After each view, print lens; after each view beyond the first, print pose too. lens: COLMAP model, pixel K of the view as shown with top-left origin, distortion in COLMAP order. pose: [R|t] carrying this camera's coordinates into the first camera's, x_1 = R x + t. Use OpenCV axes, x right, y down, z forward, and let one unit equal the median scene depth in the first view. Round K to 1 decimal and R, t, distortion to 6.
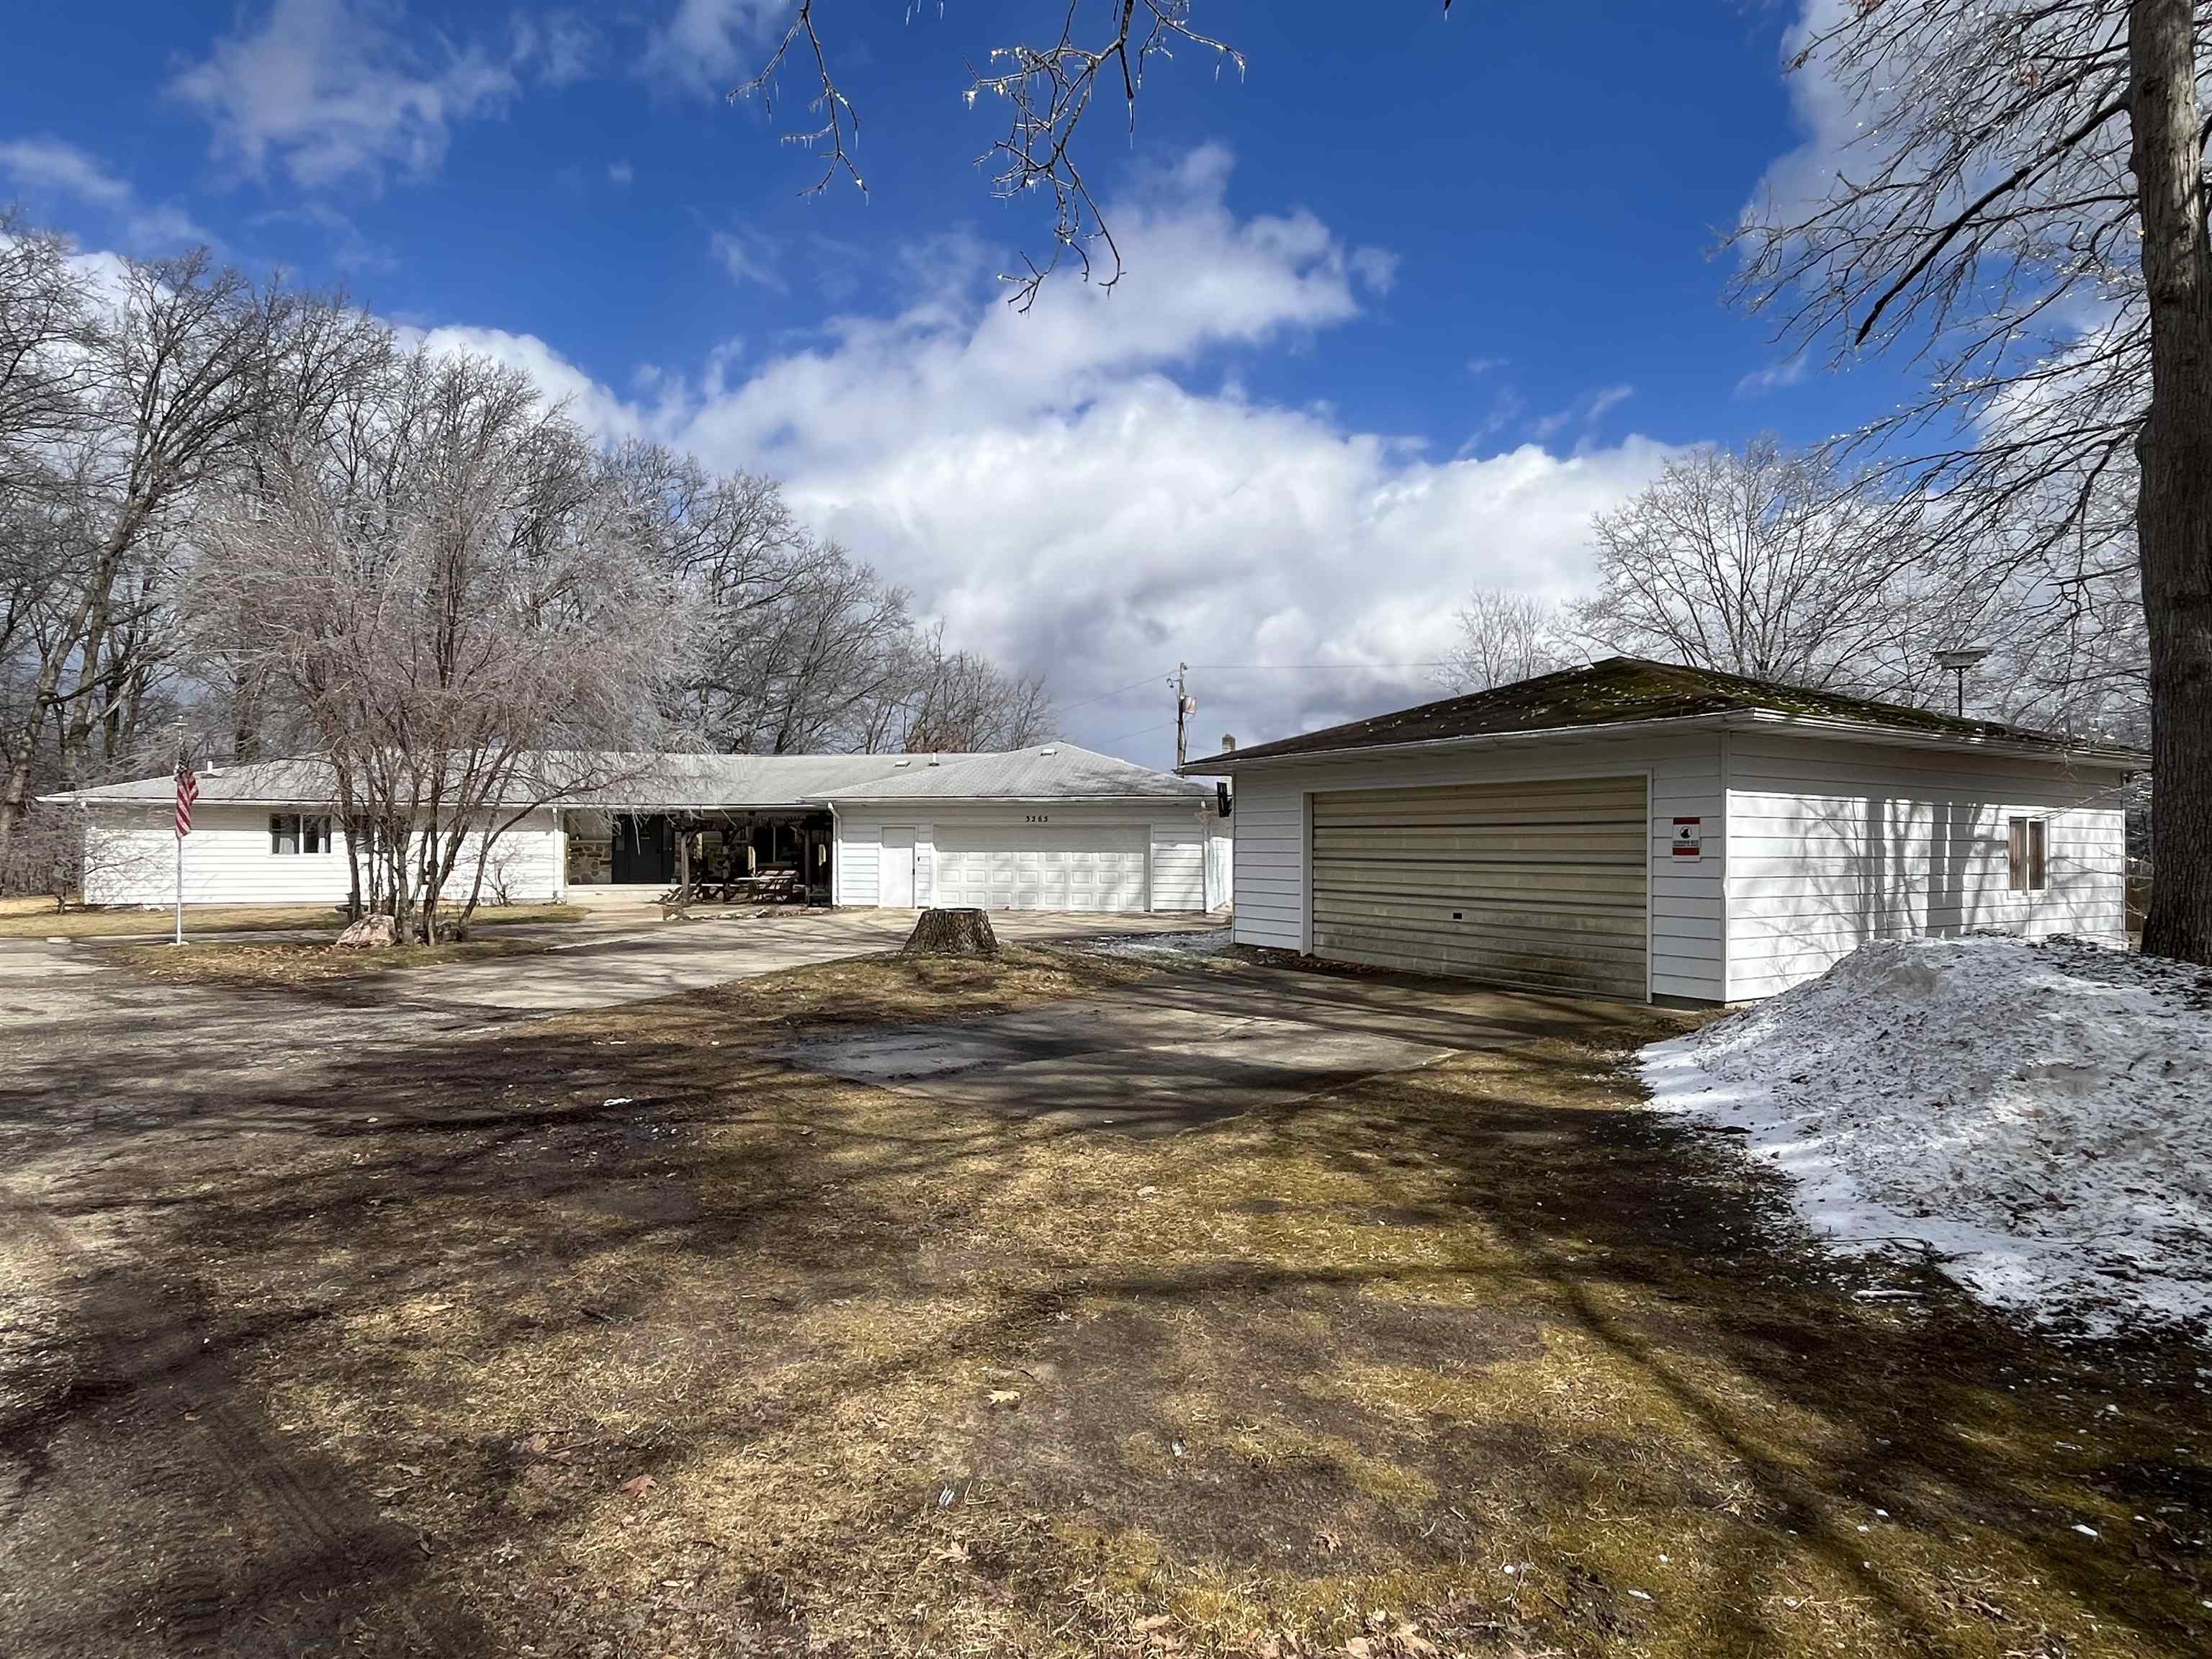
lens RADIAL K [[1176.1, 0, 1108.2], [0, 1176.1, 823.7], [0, 0, 1]] dist [-0.025413, -0.000519]
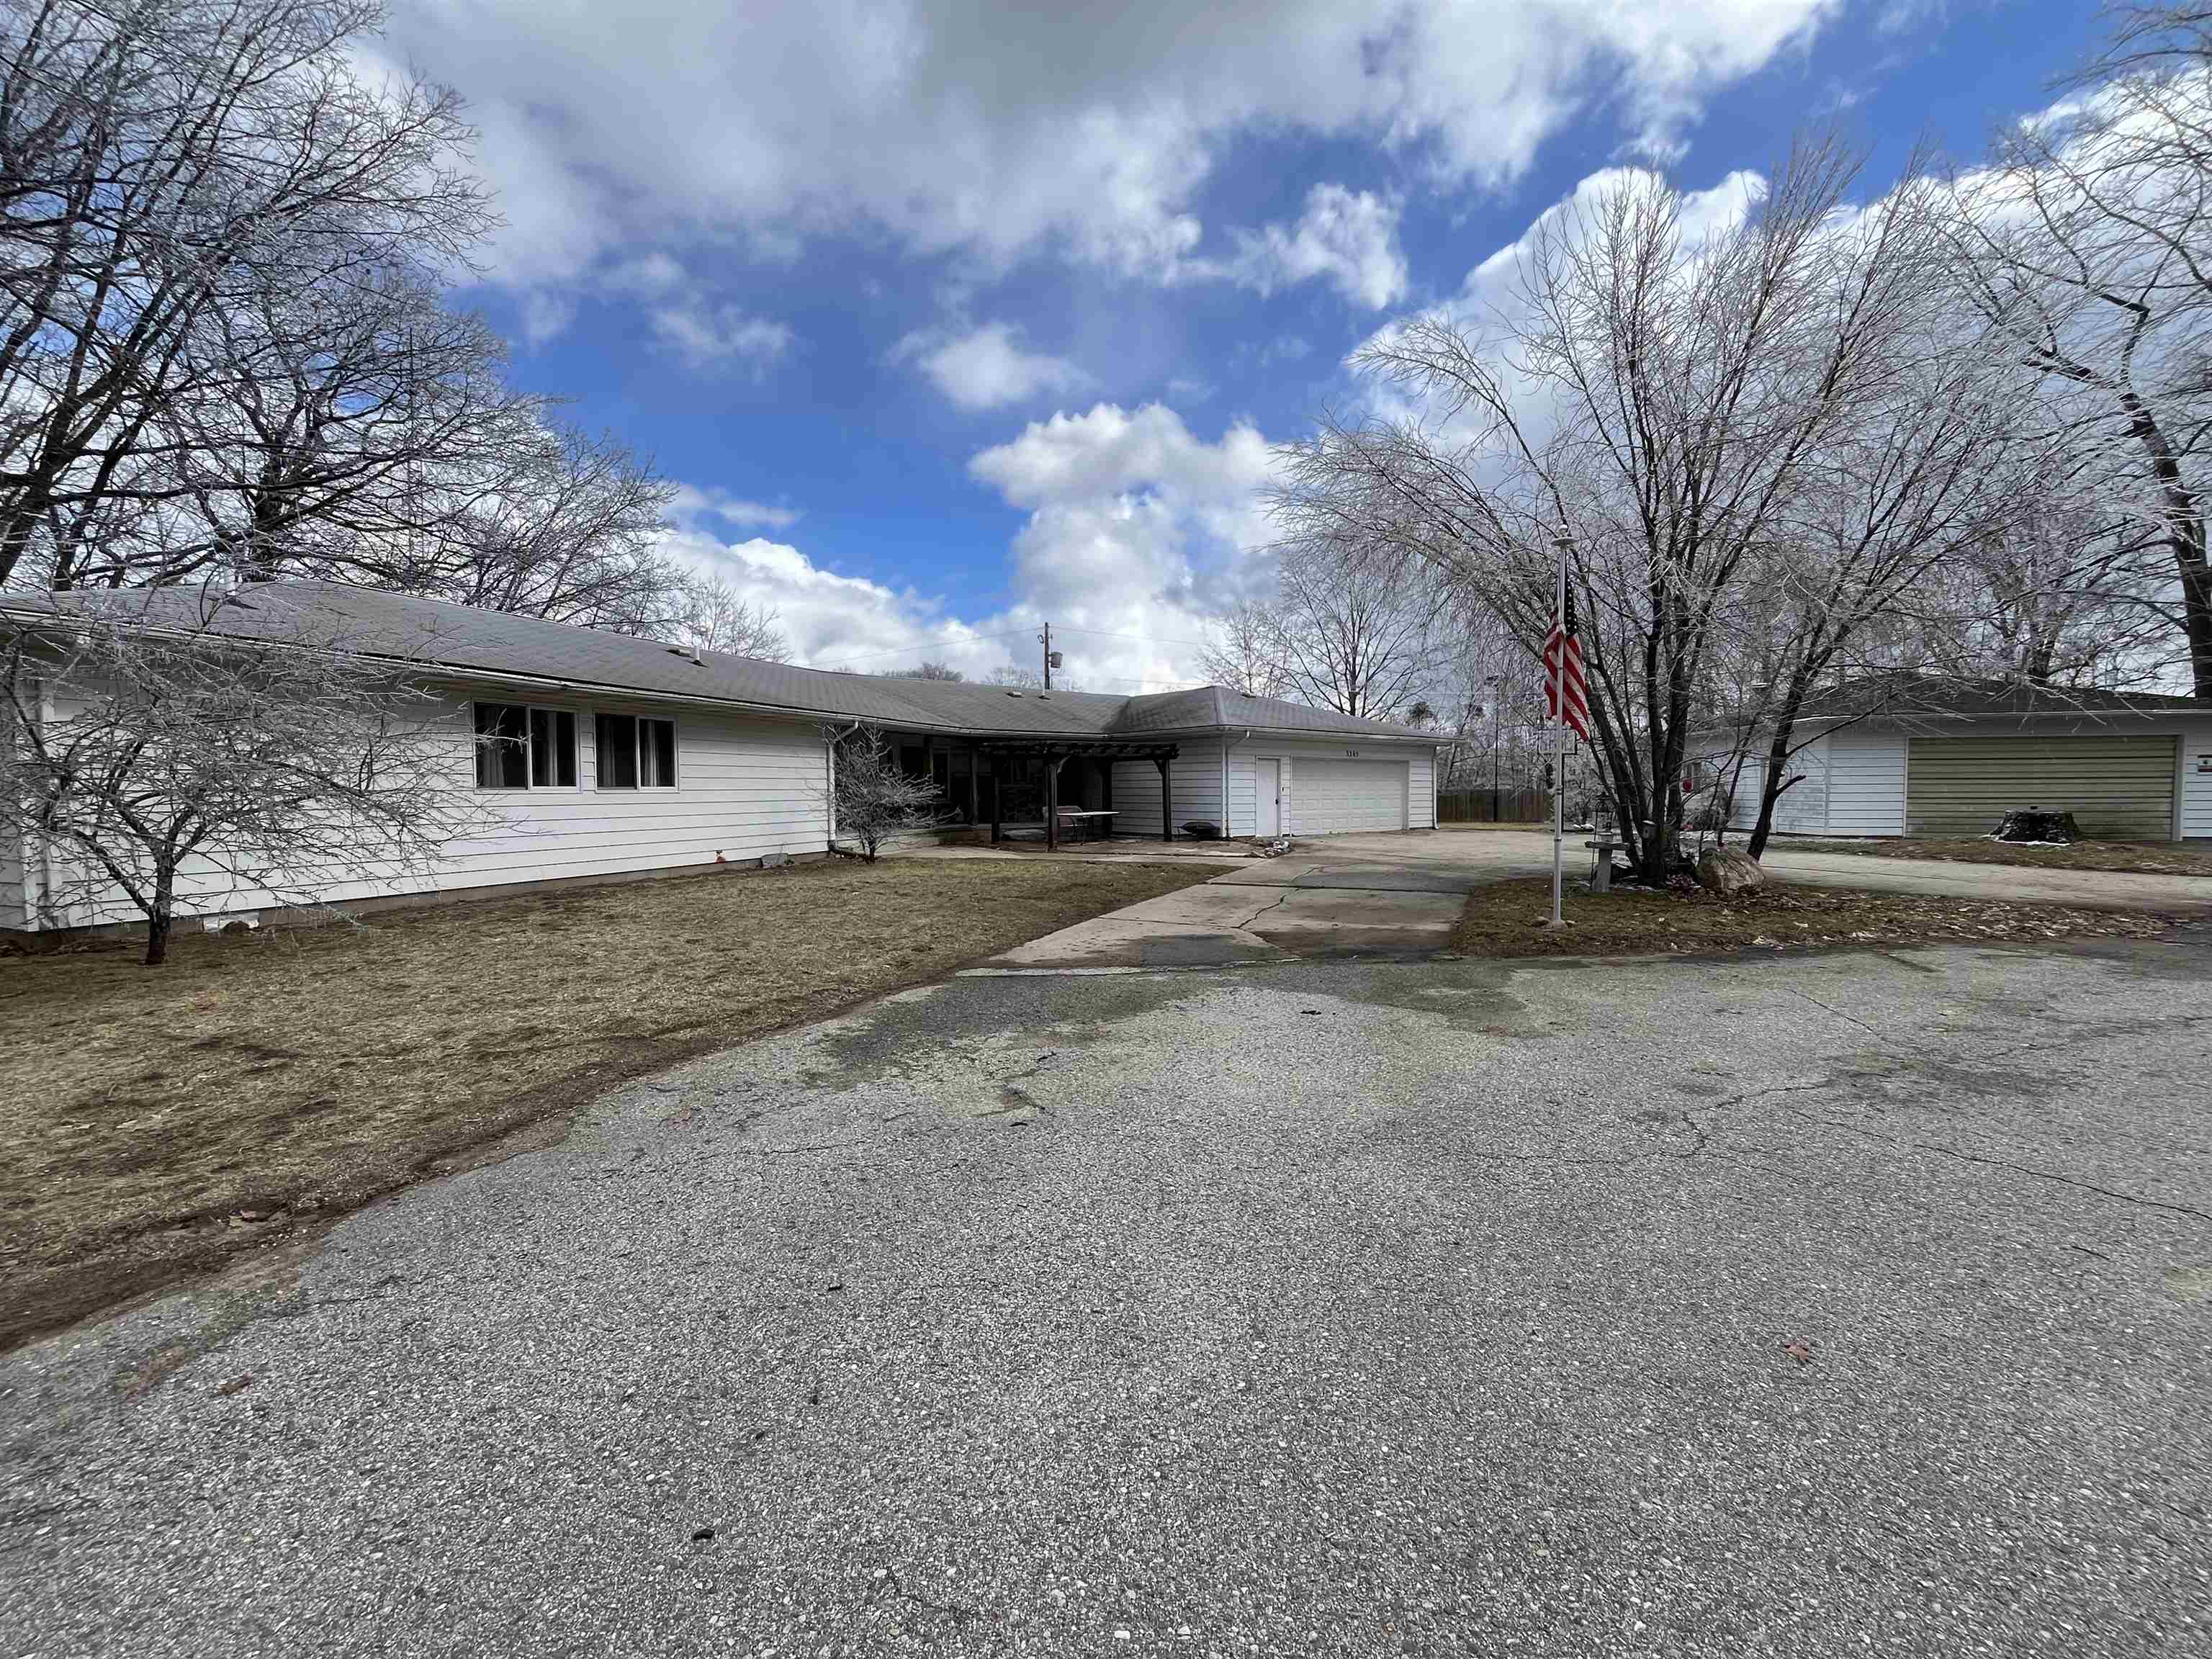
lens RADIAL K [[884.7, 0, 1101.0], [0, 884.7, 826.3], [0, 0, 1]] dist [0.000302, 0.000005]
pose [[0.658145, -0.035337, 0.752062, -0.850438], [-0.006960, 0.998570, 0.053011, 0.021855], [-0.752859, -0.040123, 0.656957, 0.591901]]
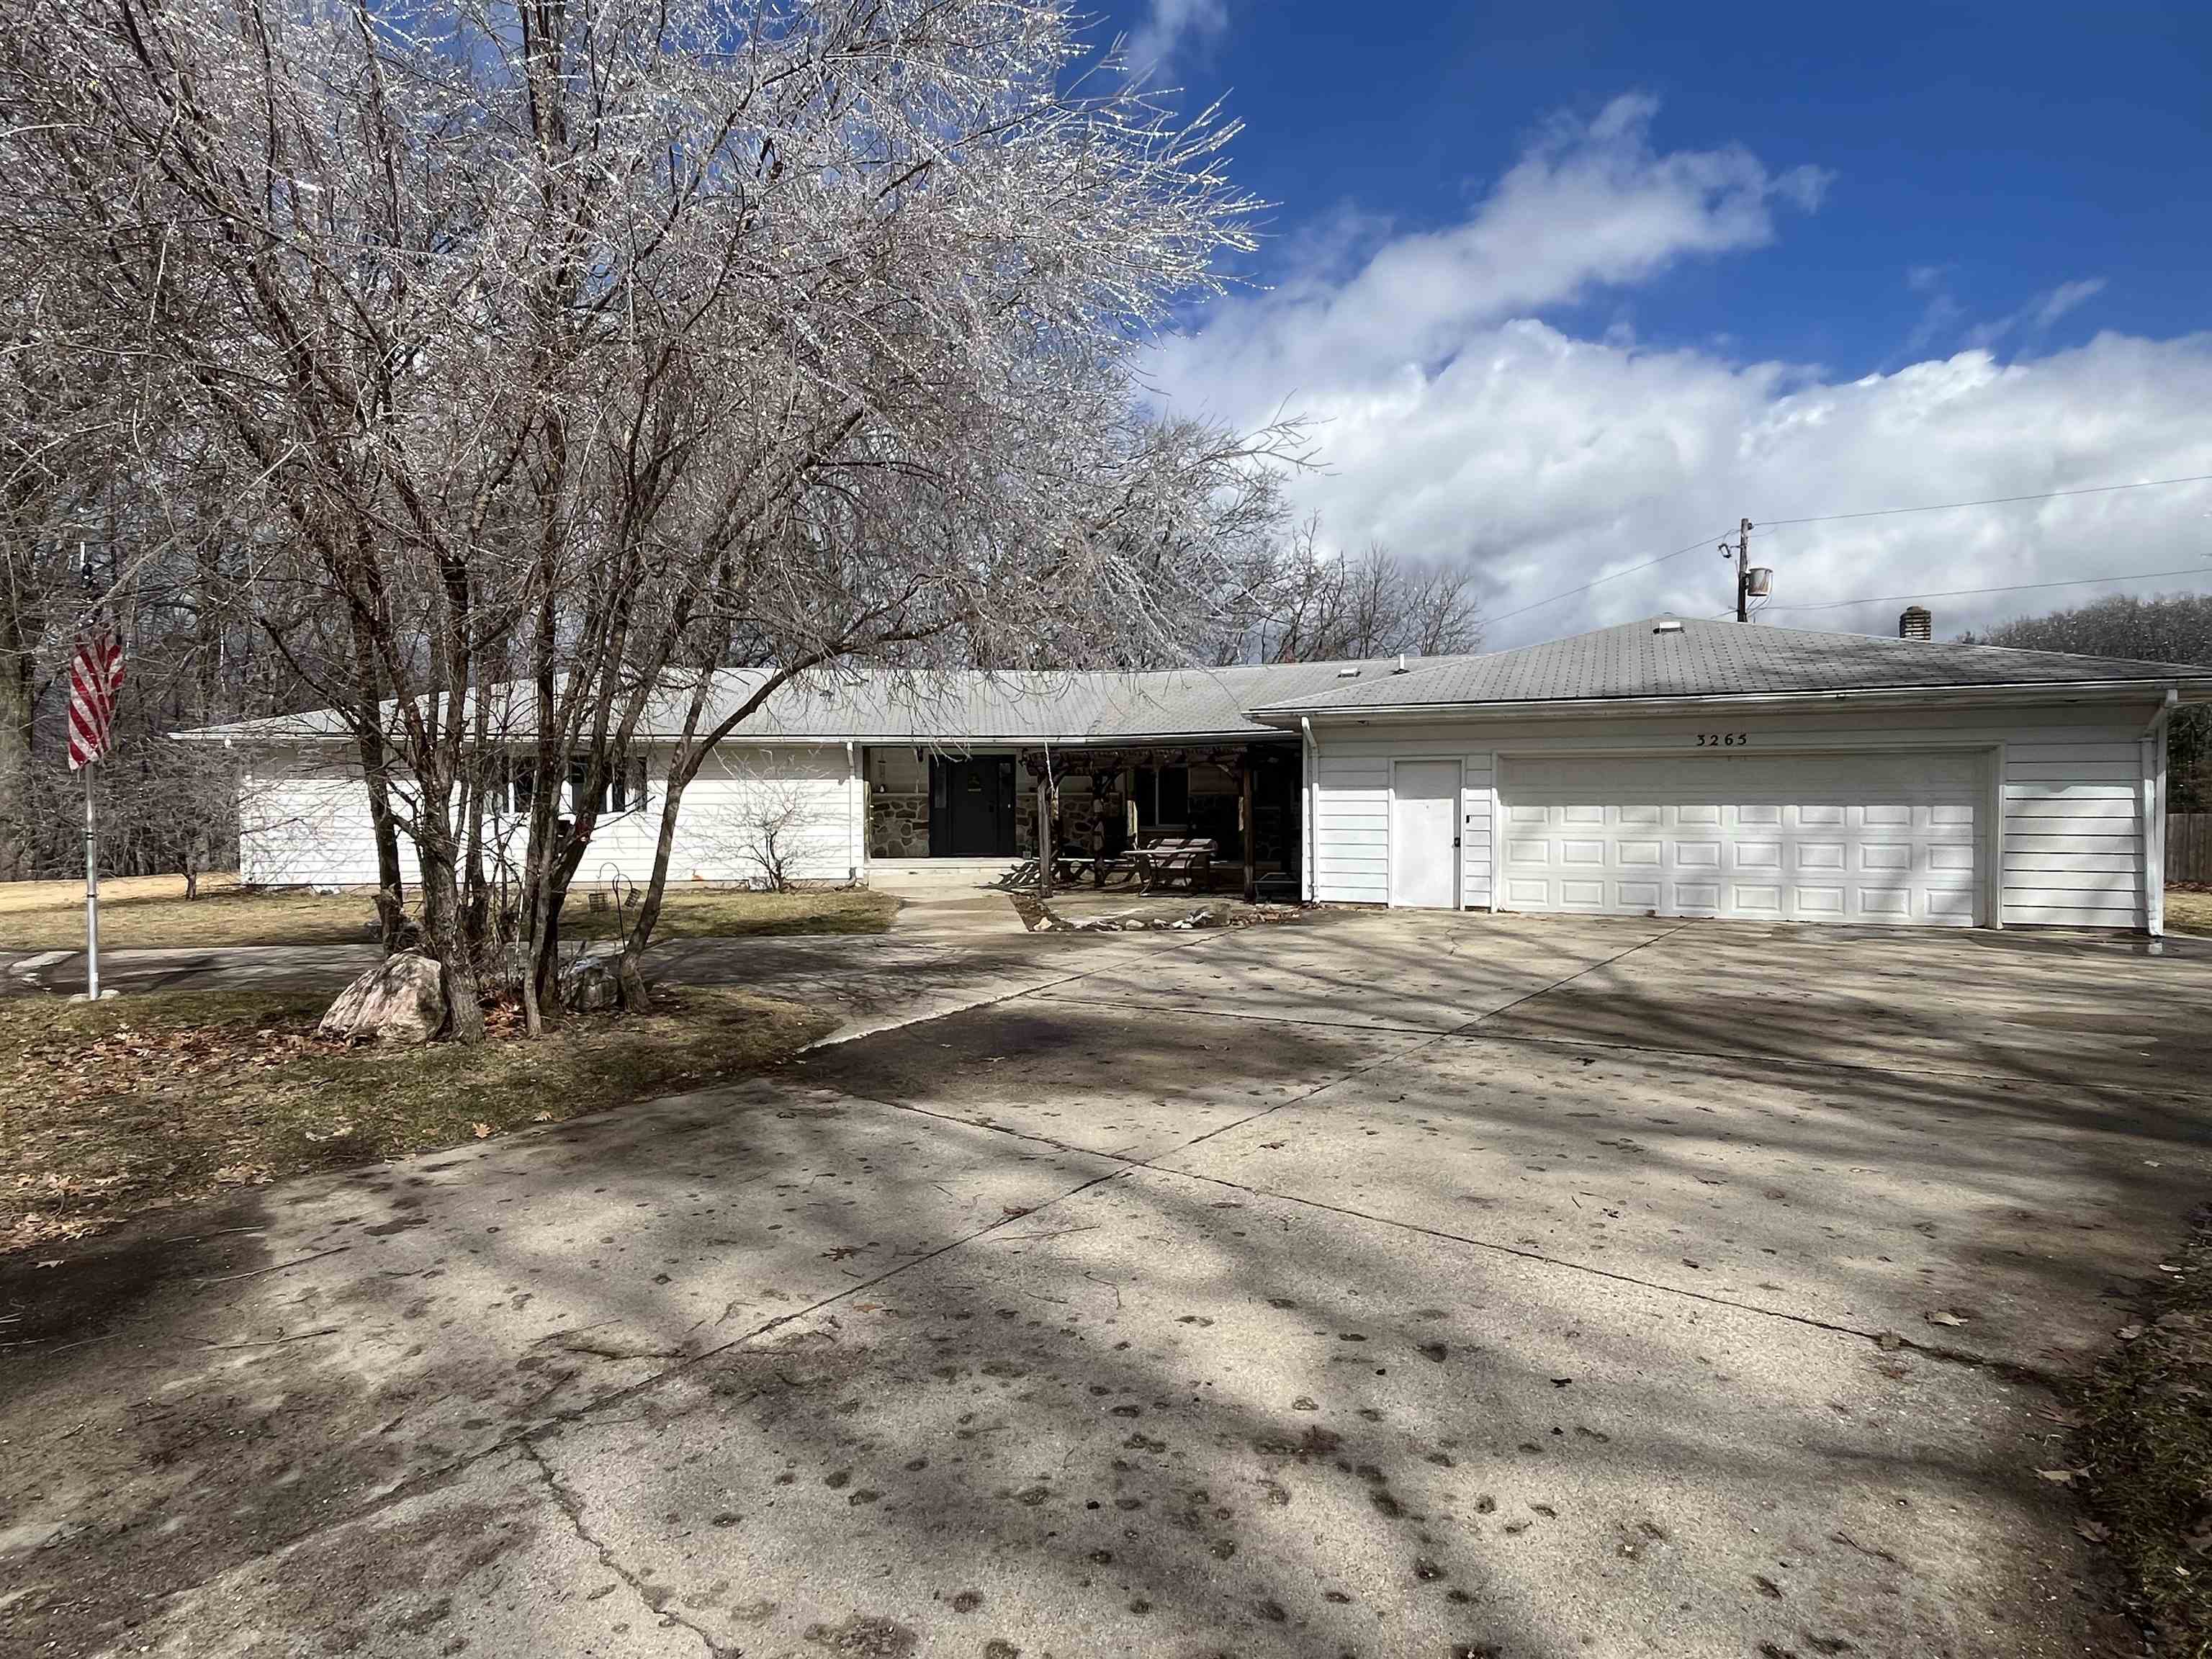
lens RADIAL K [[1176.1, 0, 1101.3], [0, 1176.1, 839.3], [0, 0, 1]] dist [-0.025413, -0.000519]
pose [[0.970061, 0.002813, -0.242844, -0.191230], [0.008028, 0.999015, 0.043638, 0.014339], [0.242727, -0.044281, 0.969083, 0.428127]]
